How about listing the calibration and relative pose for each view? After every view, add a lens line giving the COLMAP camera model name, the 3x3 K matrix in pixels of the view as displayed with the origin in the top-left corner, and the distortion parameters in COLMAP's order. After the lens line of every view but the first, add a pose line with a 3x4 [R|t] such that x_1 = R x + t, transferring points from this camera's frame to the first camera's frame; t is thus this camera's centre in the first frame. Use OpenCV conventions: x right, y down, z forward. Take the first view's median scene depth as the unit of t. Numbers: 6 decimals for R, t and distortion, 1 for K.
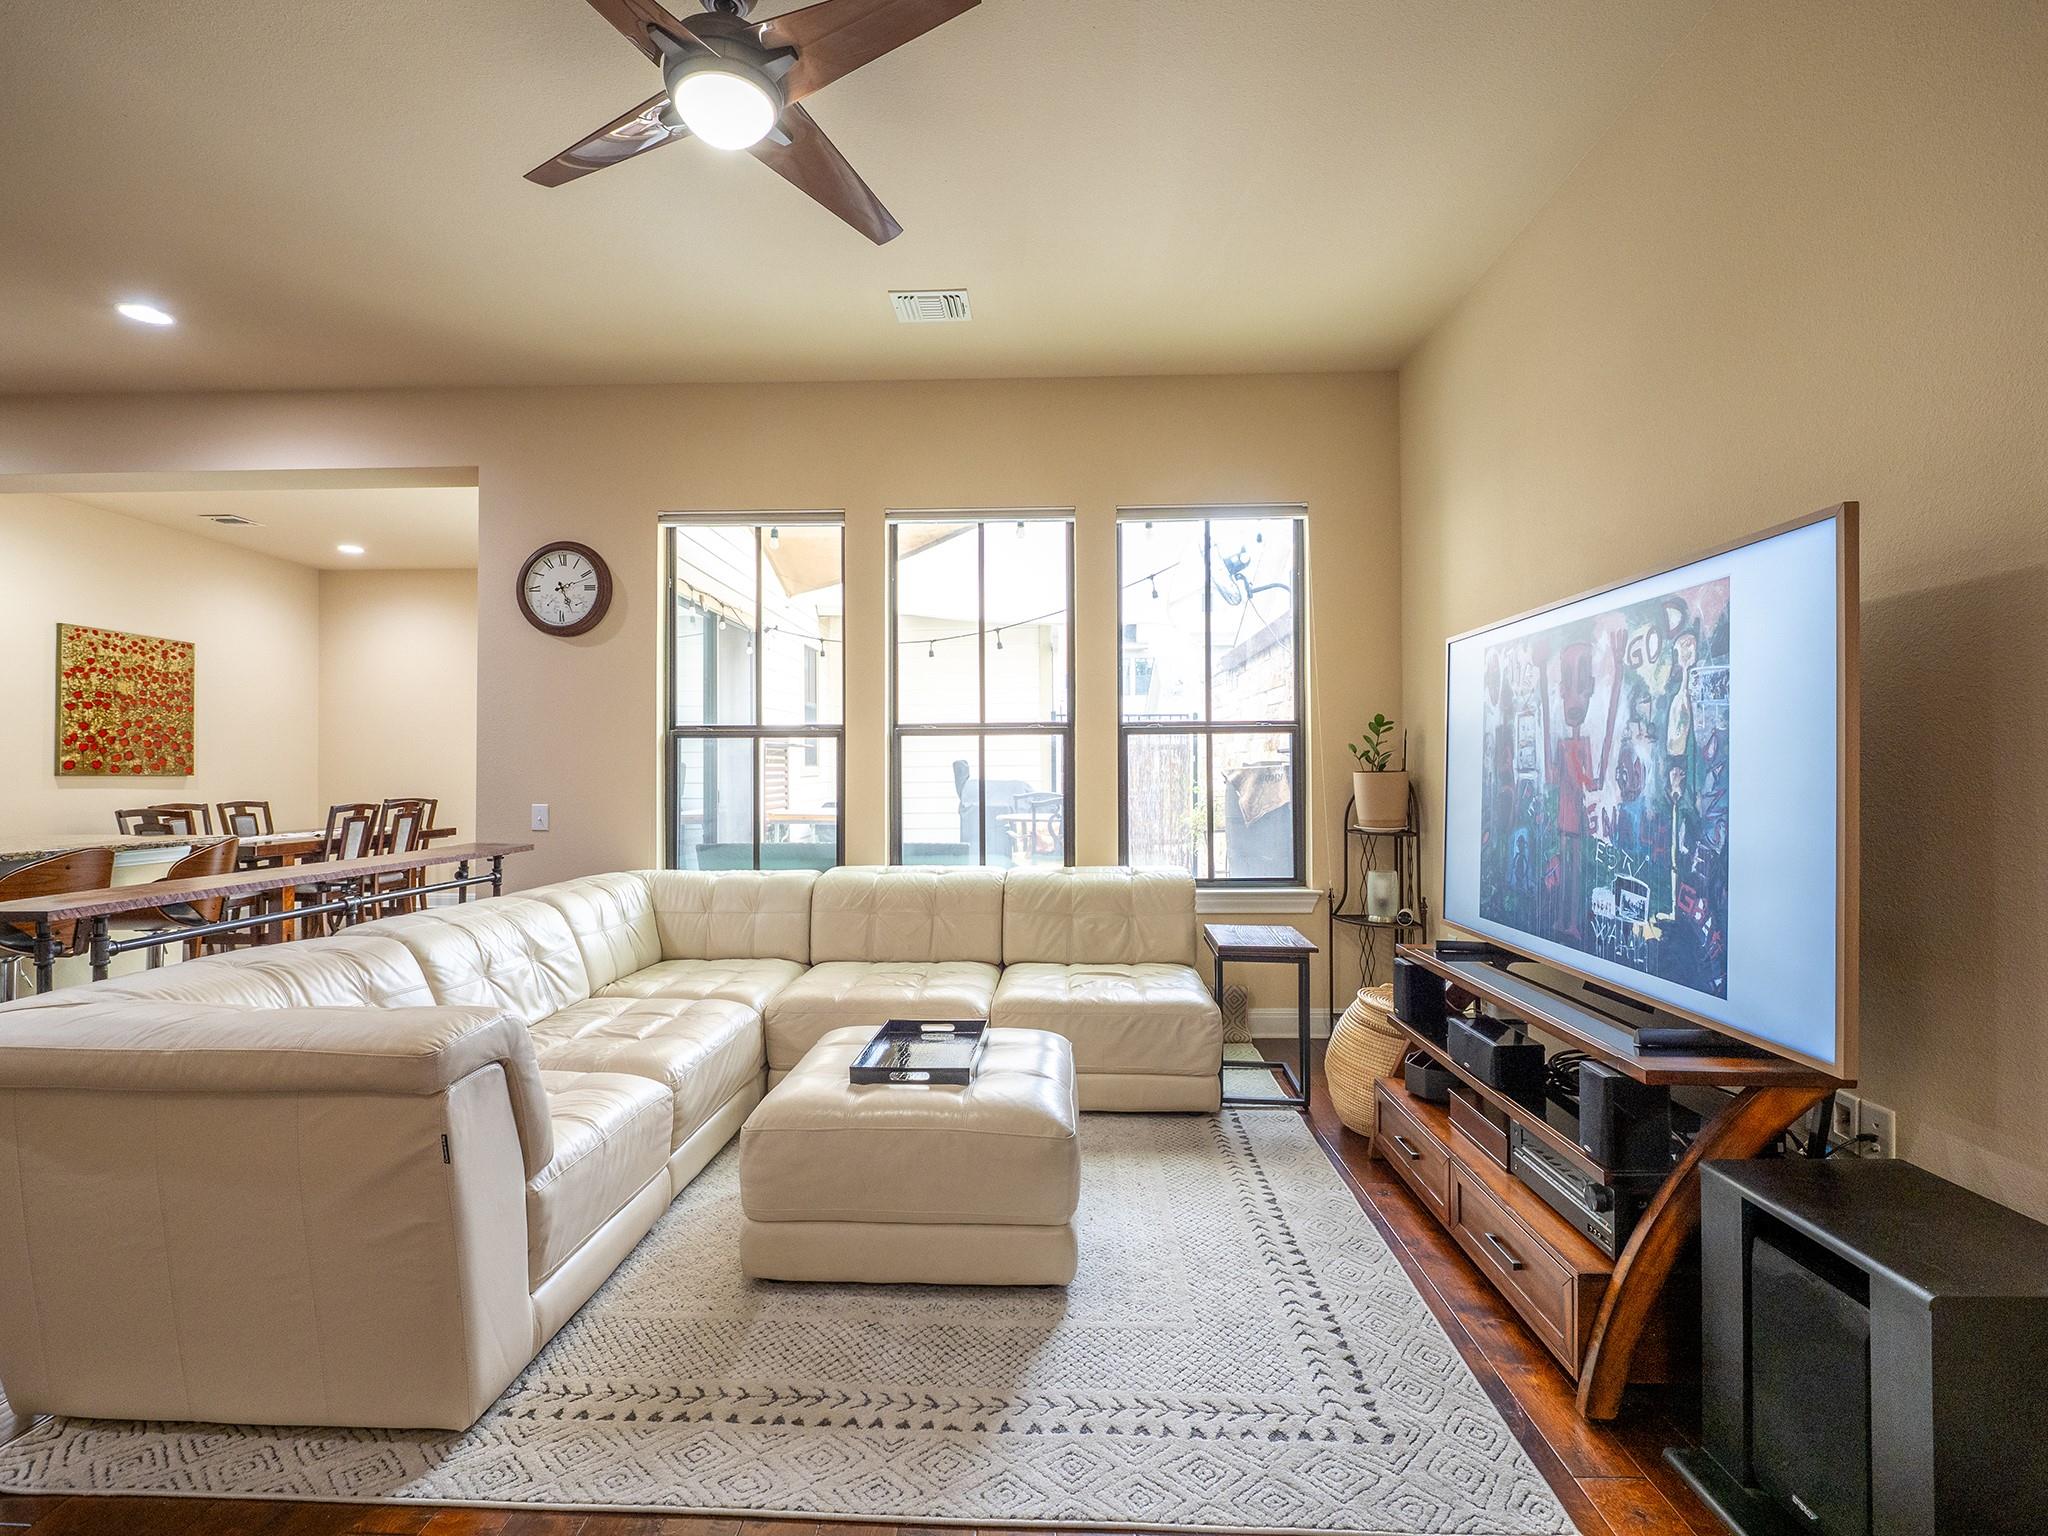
lens RADIAL K [[976.0, 0, 1019.6], [0, 976.0, 759.0], [0, 0, 1]] dist [-0.007999, -0.001708]
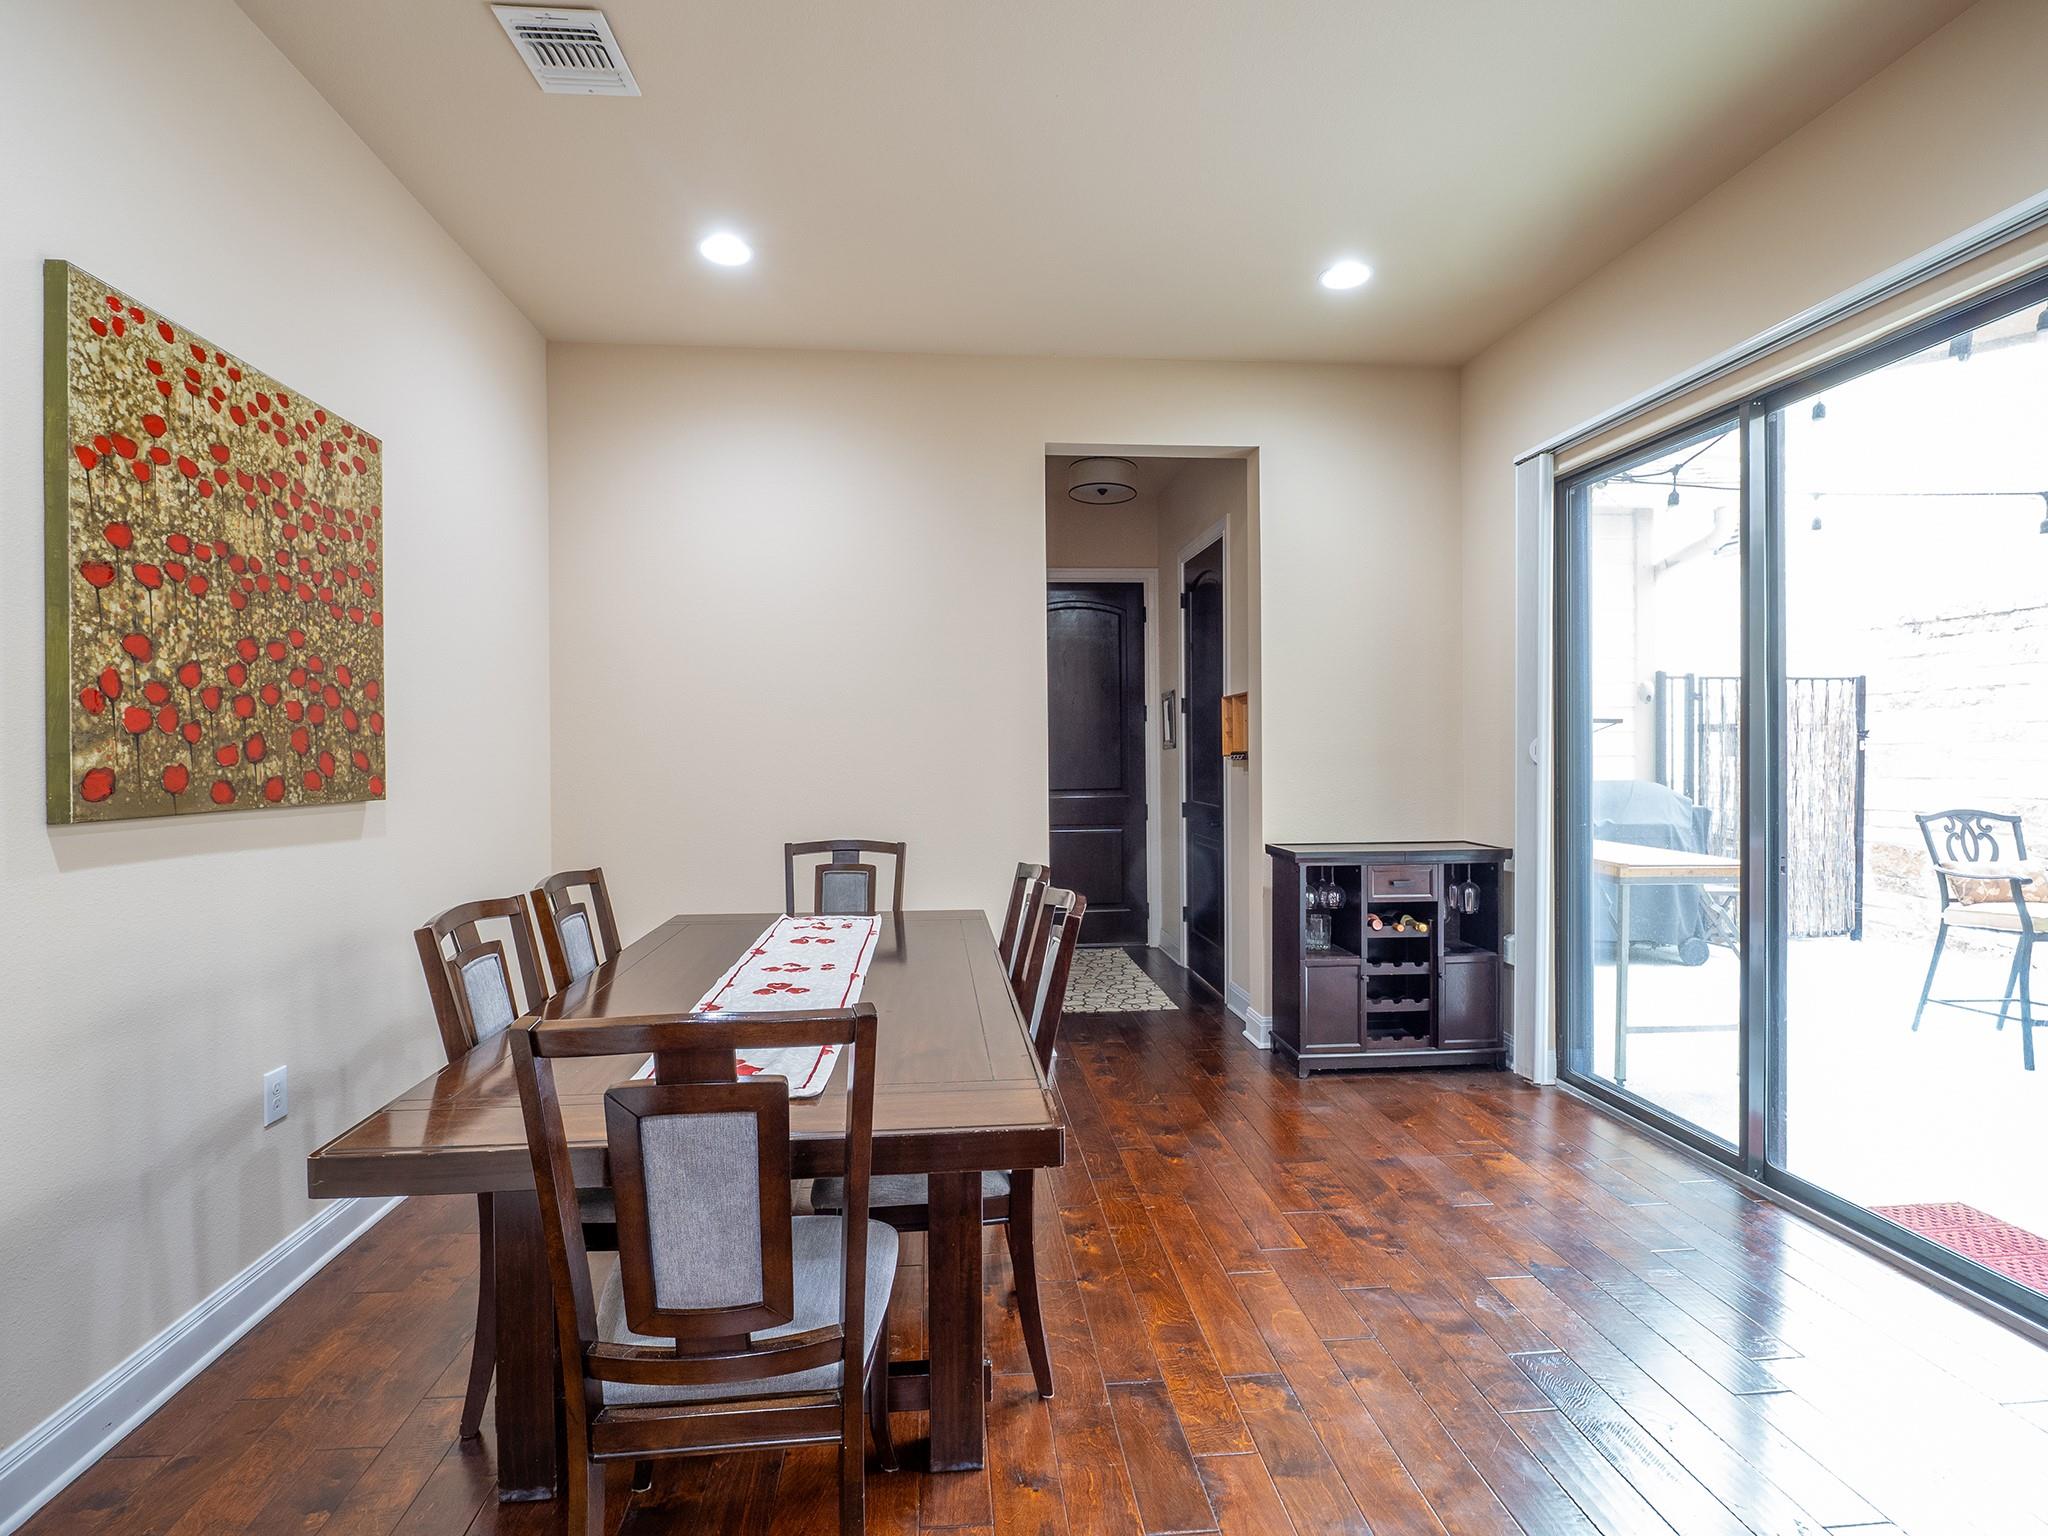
lens RADIAL K [[976.0, 0, 1011.6], [0, 976.0, 761.1], [0, 0, 1]] dist [-0.007999, -0.001708]
pose [[0.993070, -0.001457, 0.117516, -1.081704], [-0.001038, 0.999775, 0.021165, -0.009494], [-0.117520, -0.021141, 0.992845, 0.993440]]
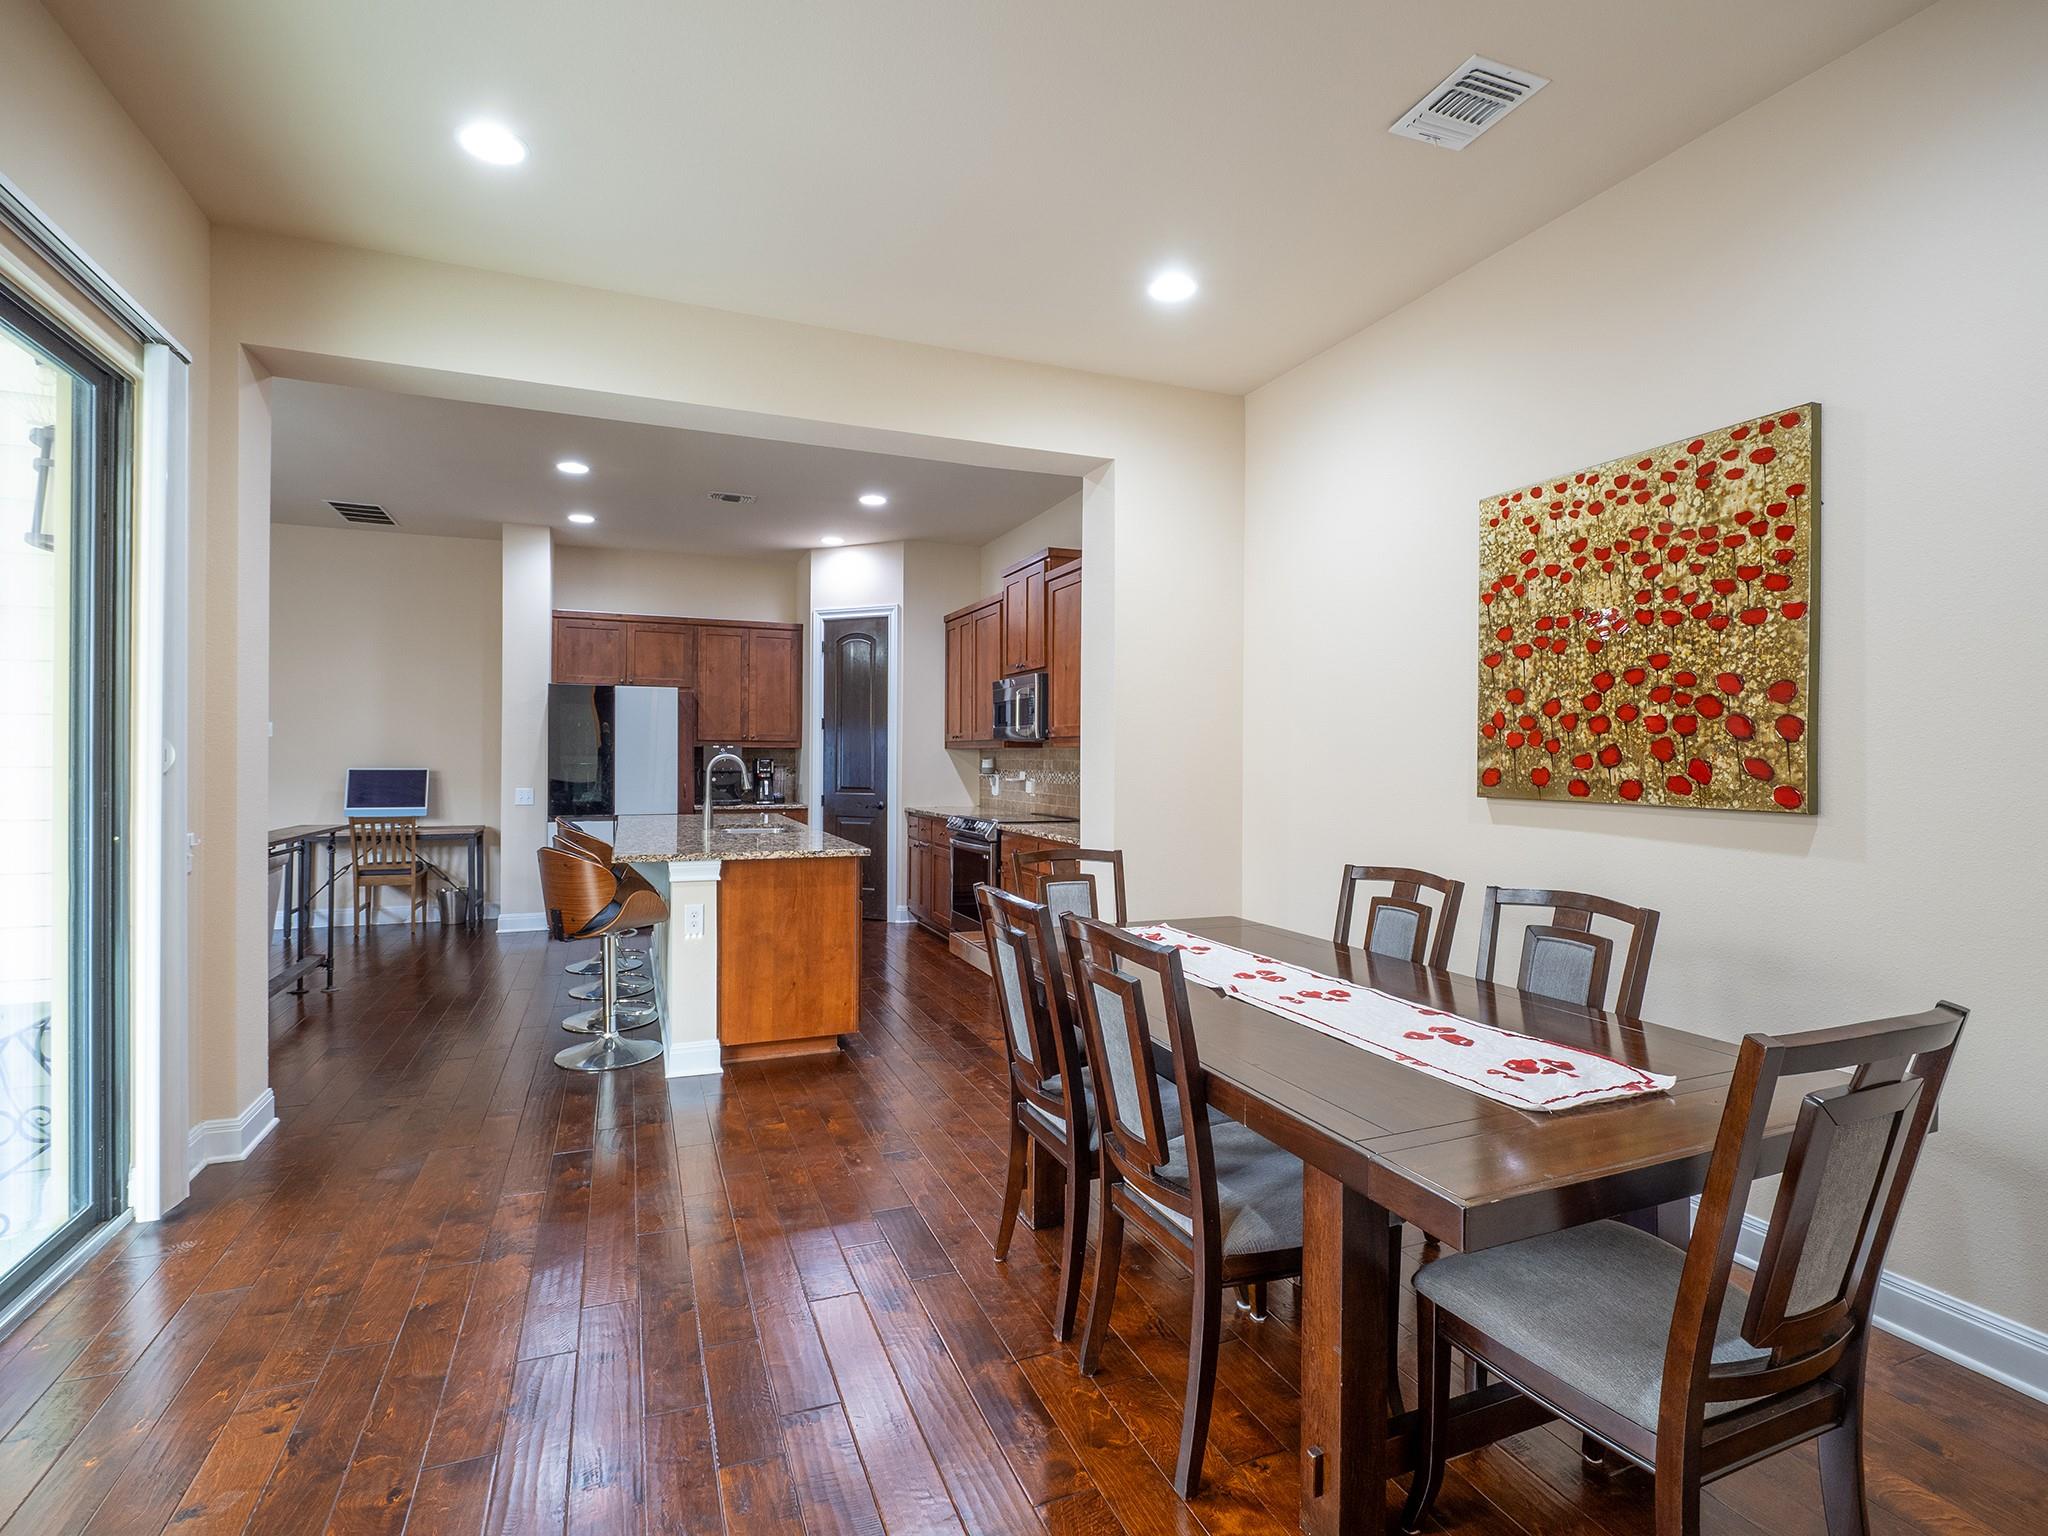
lens RADIAL K [[976.0, 0, 1012.9], [0, 976.0, 755.5], [0, 0, 1]] dist [-0.007999, -0.001708]
pose [[-0.914874, -0.005173, -0.403706, -0.791945], [0.000777, 0.999893, -0.014573, 0.003071], [0.403739, -0.013647, -0.914773, 1.949908]]
